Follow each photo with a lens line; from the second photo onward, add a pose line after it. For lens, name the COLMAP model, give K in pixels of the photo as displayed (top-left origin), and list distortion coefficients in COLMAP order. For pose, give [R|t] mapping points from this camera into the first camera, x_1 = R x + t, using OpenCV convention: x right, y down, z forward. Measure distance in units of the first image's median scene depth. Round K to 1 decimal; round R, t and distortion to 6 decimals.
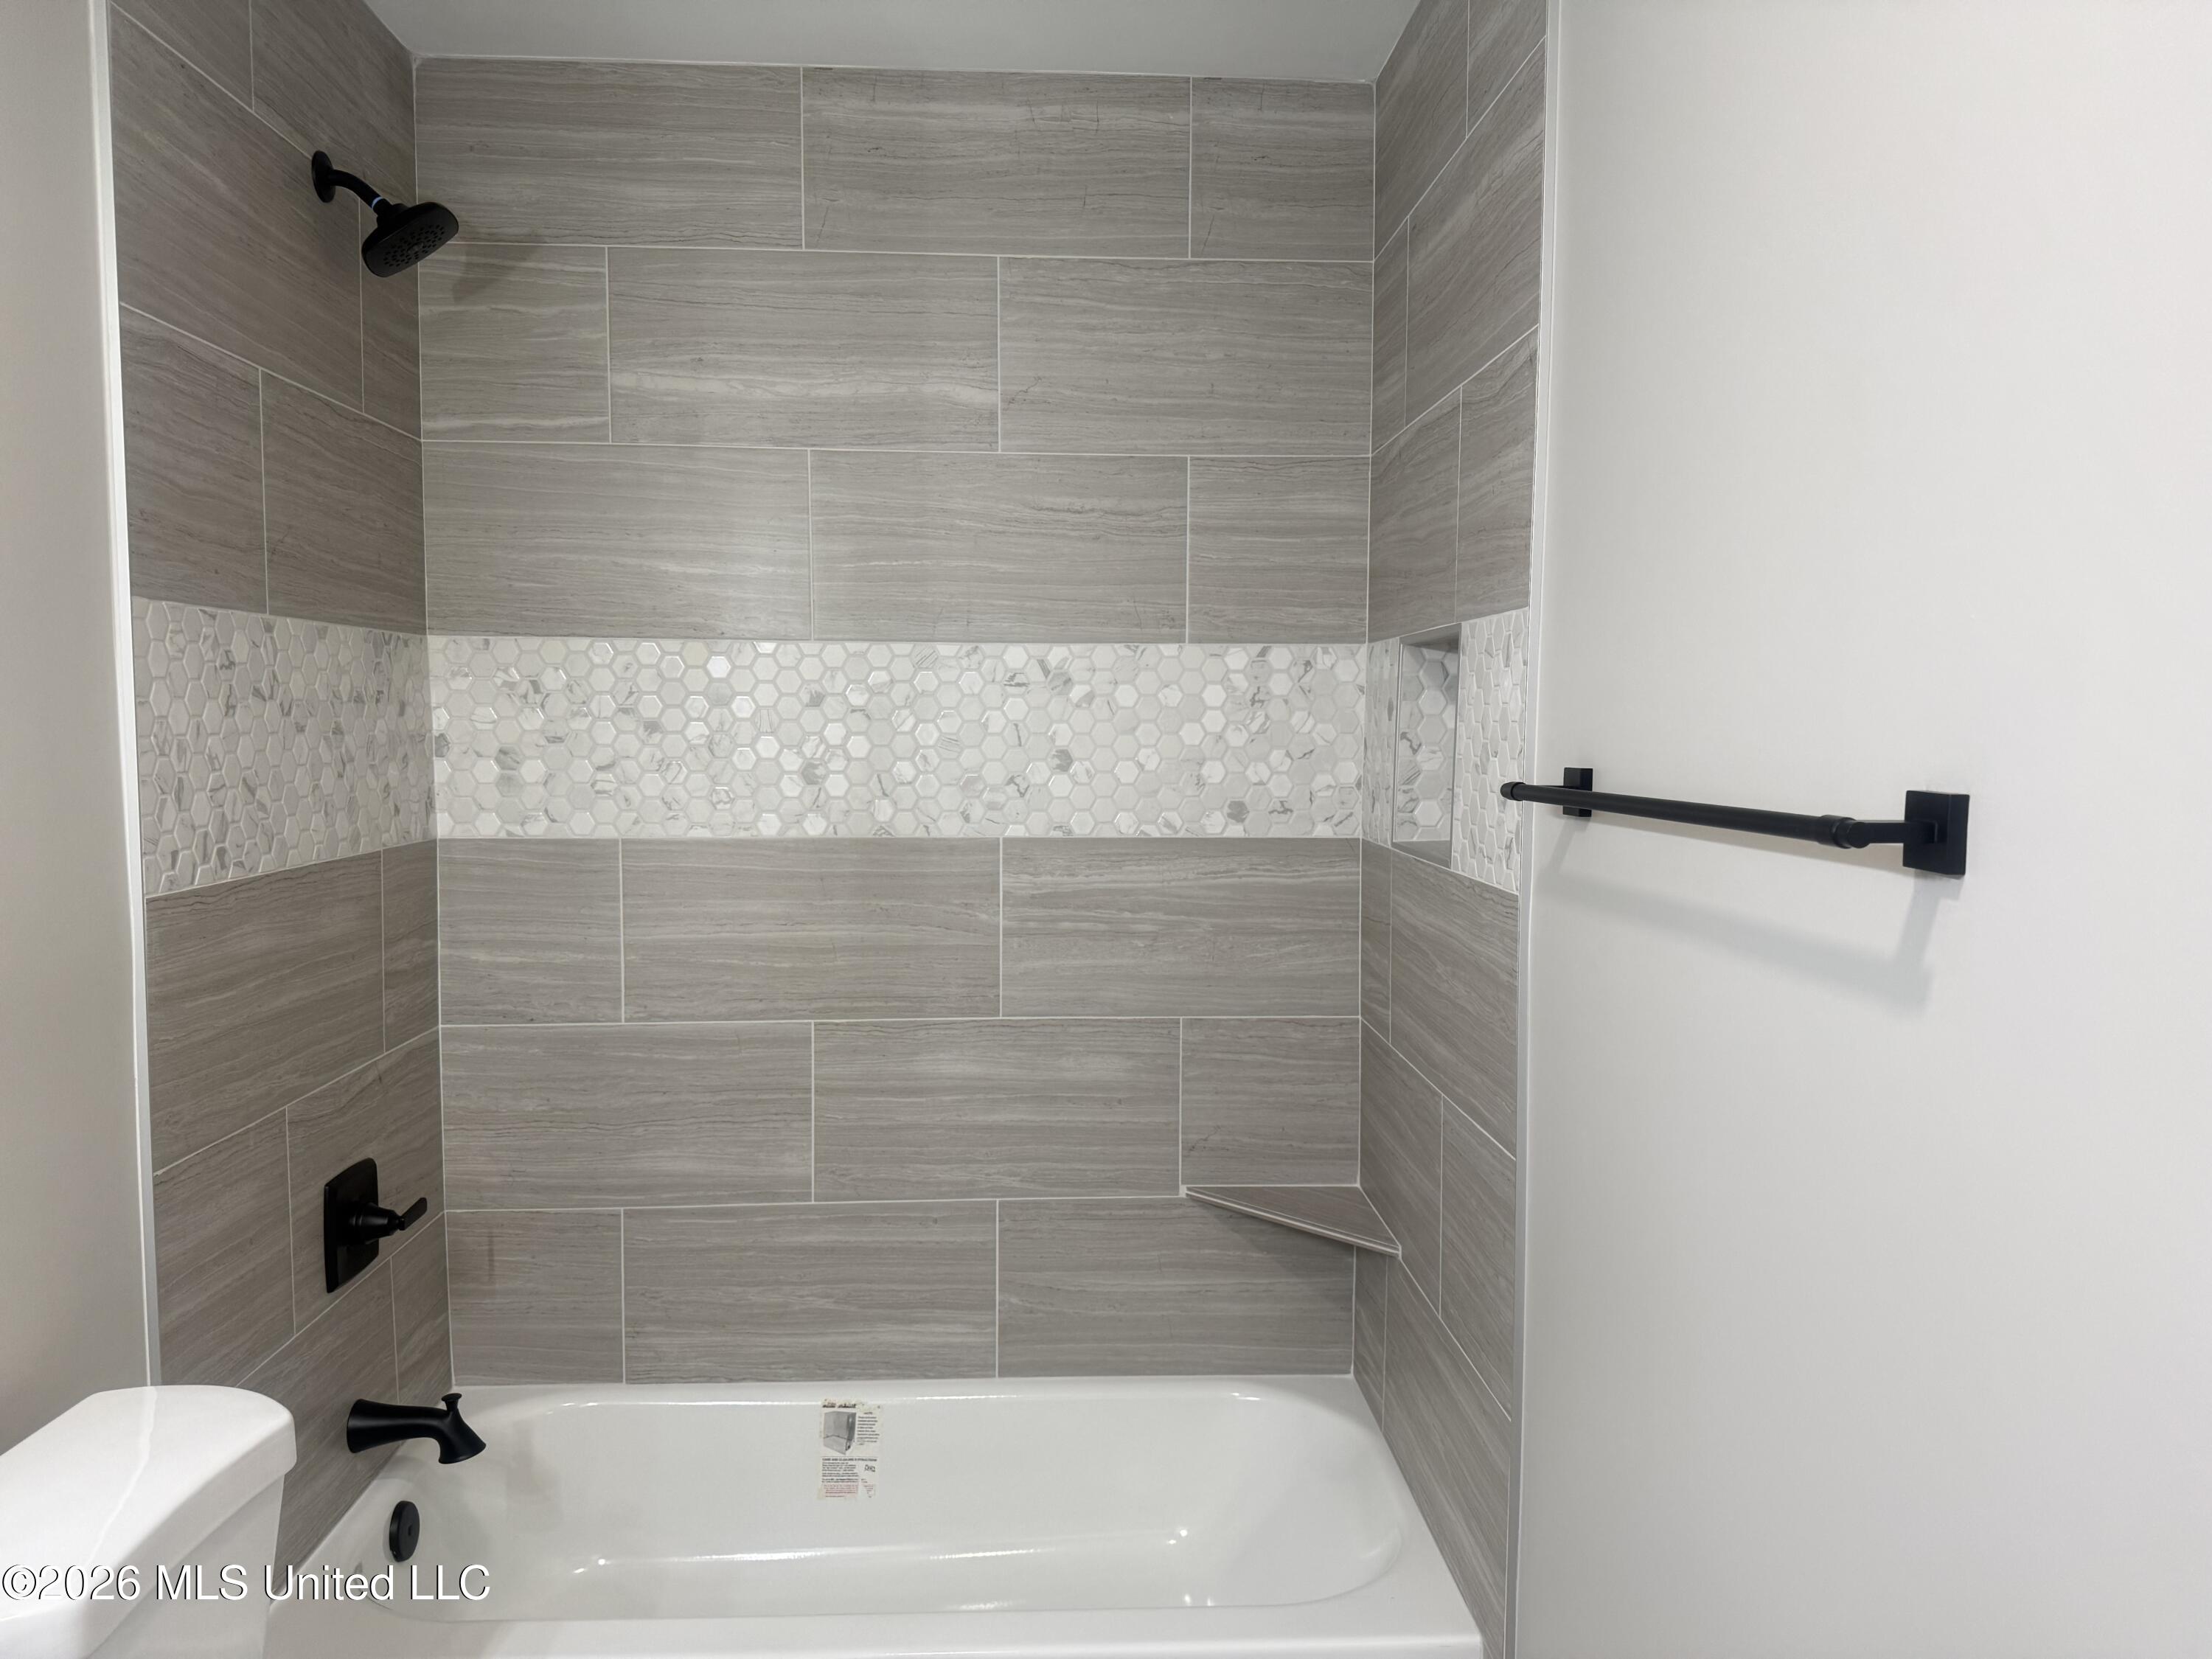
lens RADIAL K [[1551.3, 0, 1105.7], [0, 1551.3, 821.2], [0, 0, 1]] dist [0.100739, -0.138278]
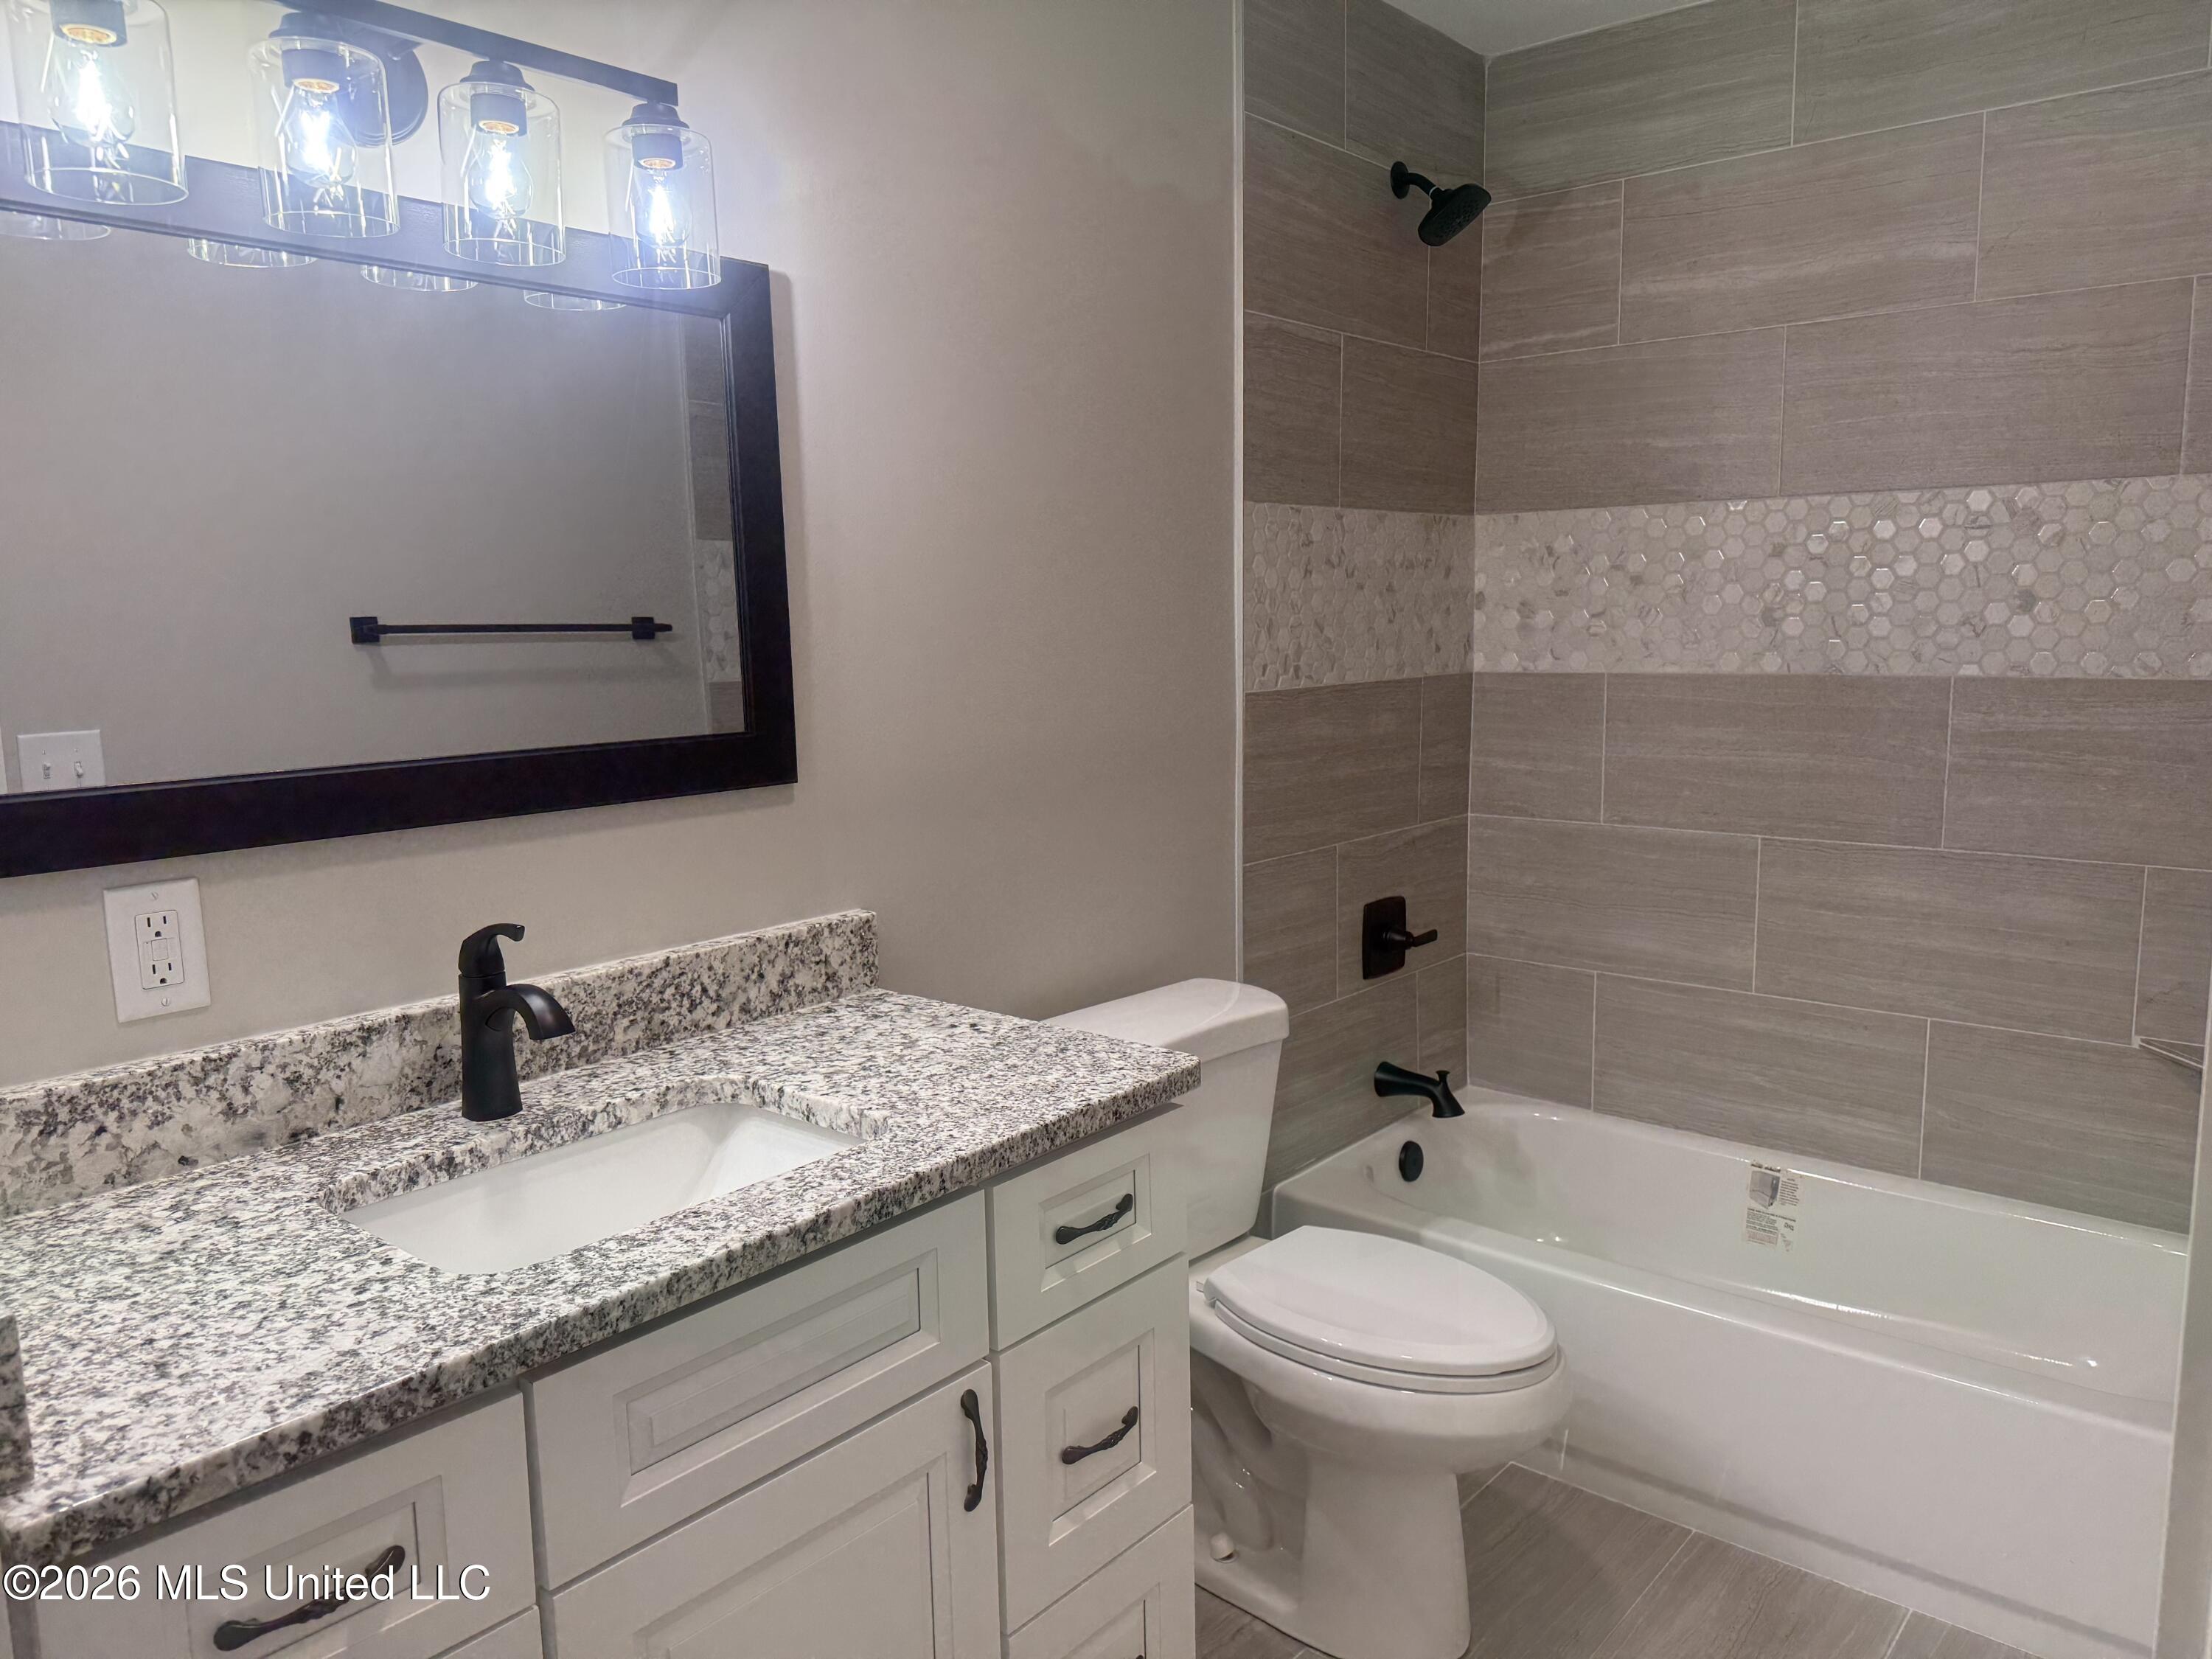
lens RADIAL K [[1551.3, 0, 1105.7], [0, 1551.3, 821.2], [0, 0, 1]] dist [0.100739, -0.138278]
pose [[0.726609, 0.078105, -0.682598, 0.250998], [-0.025966, 0.995929, 0.086318, 0.030696], [0.686561, -0.044996, 0.725679, -0.163876]]
